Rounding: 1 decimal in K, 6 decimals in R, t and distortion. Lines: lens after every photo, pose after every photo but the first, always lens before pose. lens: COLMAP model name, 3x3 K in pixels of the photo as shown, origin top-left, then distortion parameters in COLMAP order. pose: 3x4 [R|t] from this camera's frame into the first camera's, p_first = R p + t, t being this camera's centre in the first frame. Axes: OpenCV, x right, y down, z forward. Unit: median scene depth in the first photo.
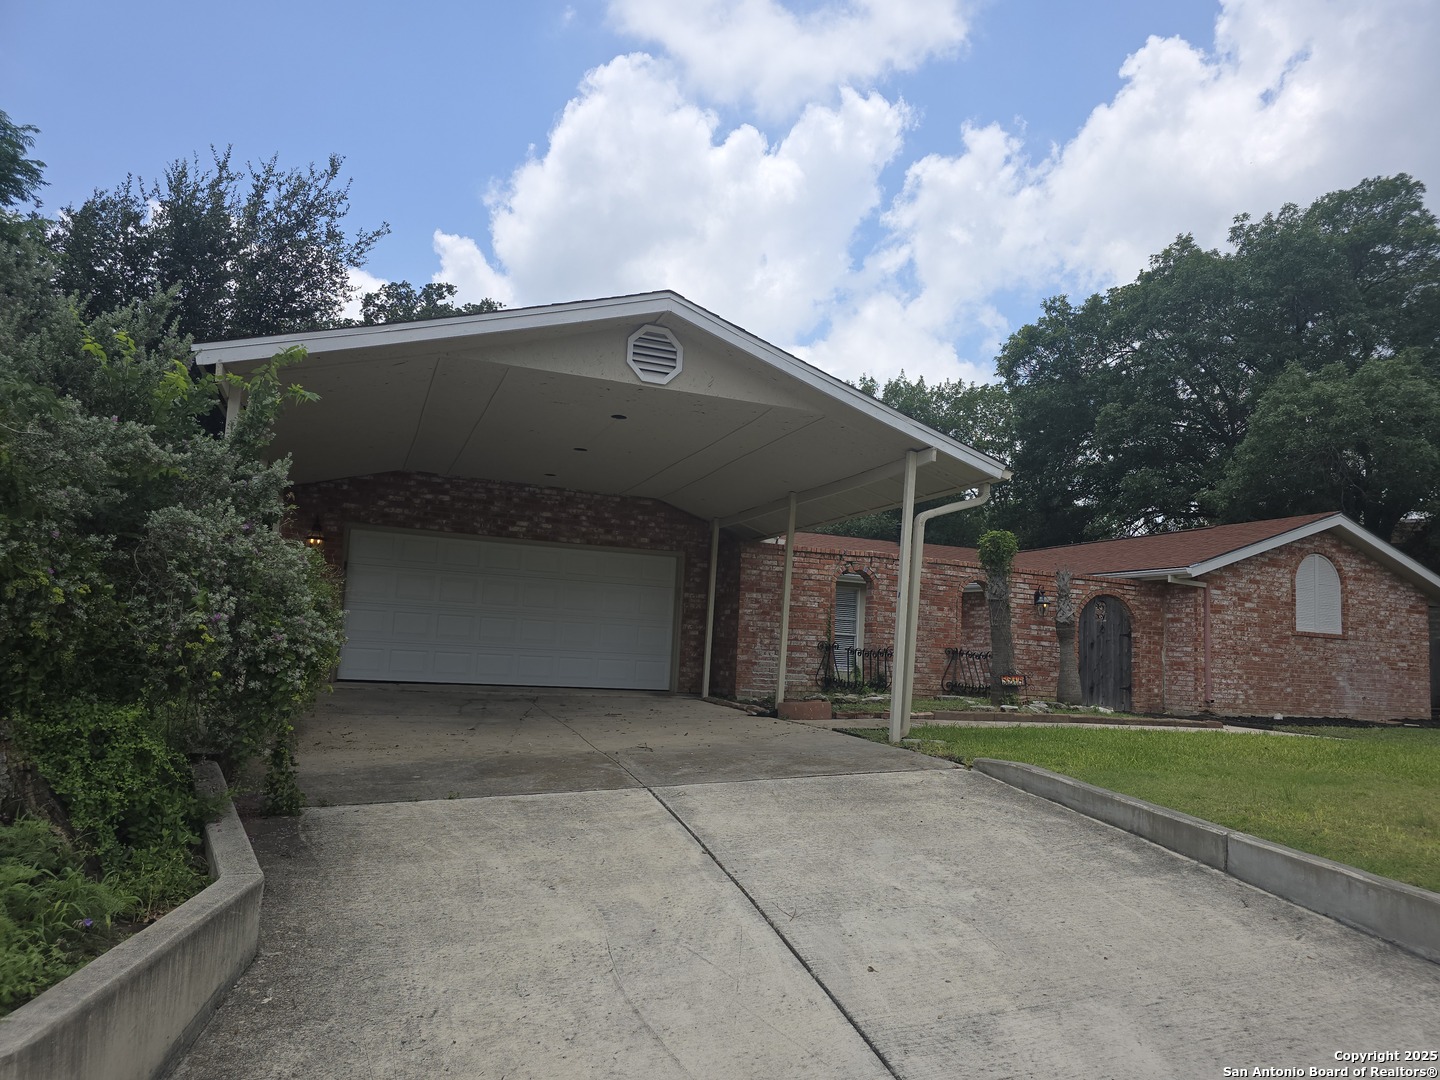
lens RADIAL K [[961.2, 0, 718.7], [0, 961.2, 543.5], [0, 0, 1]] dist [0.055139, -0.045385]
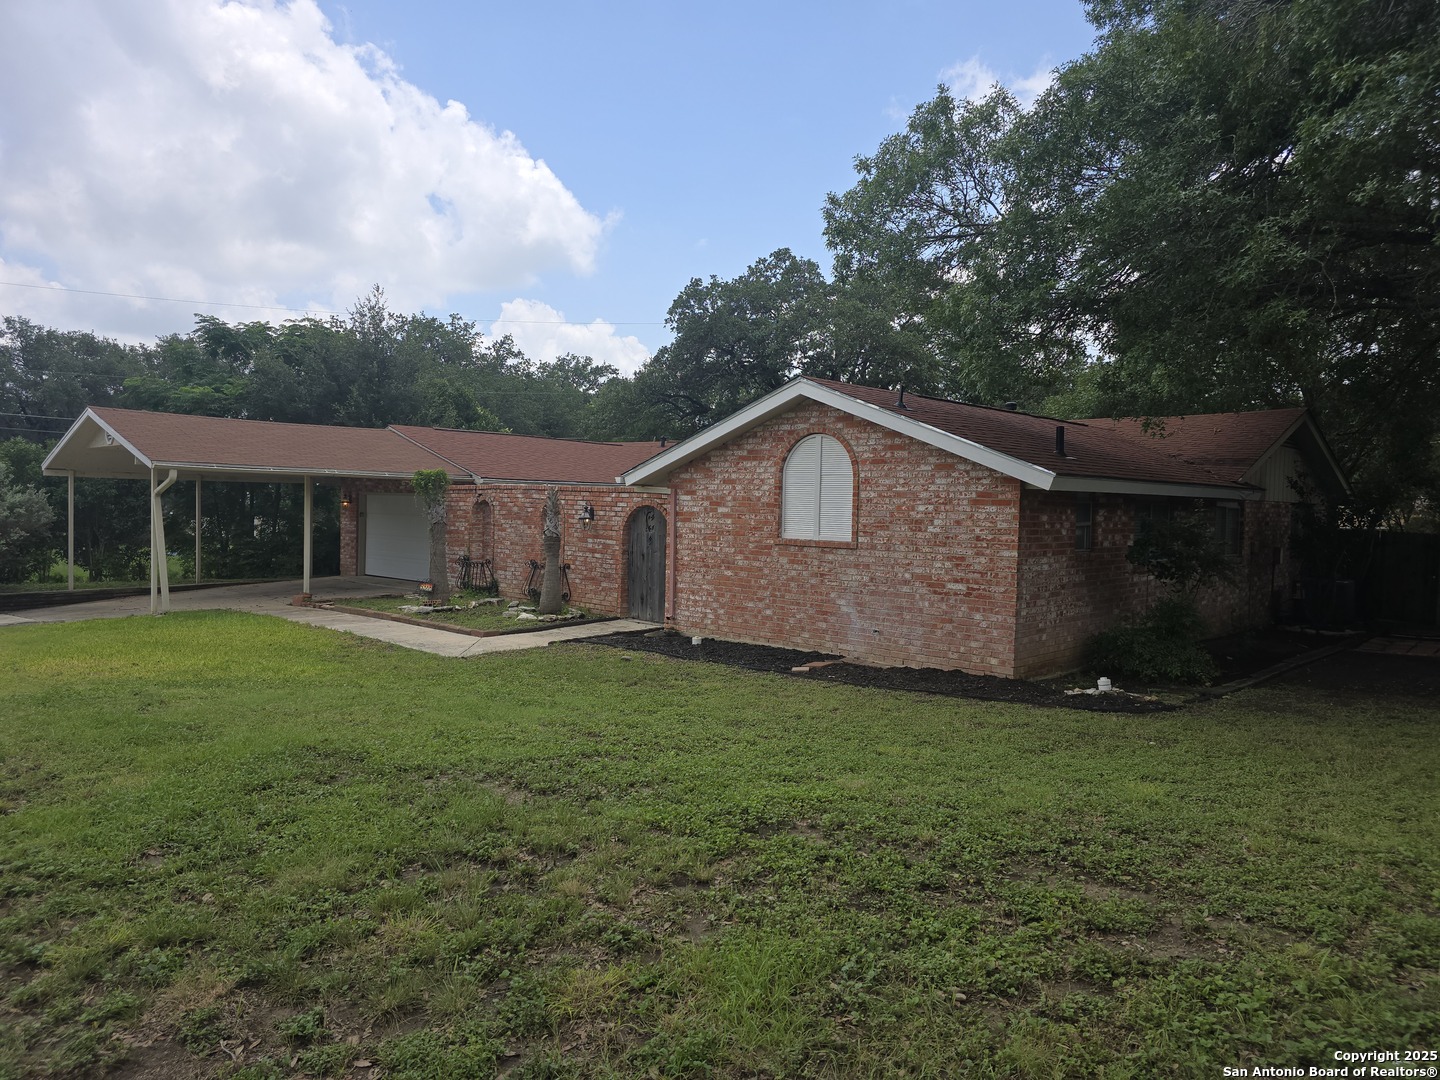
lens RADIAL K [[961.2, 0, 719.5], [0, 961.2, 534.5], [0, 0, 1]] dist [0.055139, -0.045385]
pose [[0.422320, -0.014856, -0.906325, 1.272950], [0.106003, 0.993815, 0.033104, 0.055453], [0.900227, -0.110053, 0.421283, 0.630963]]
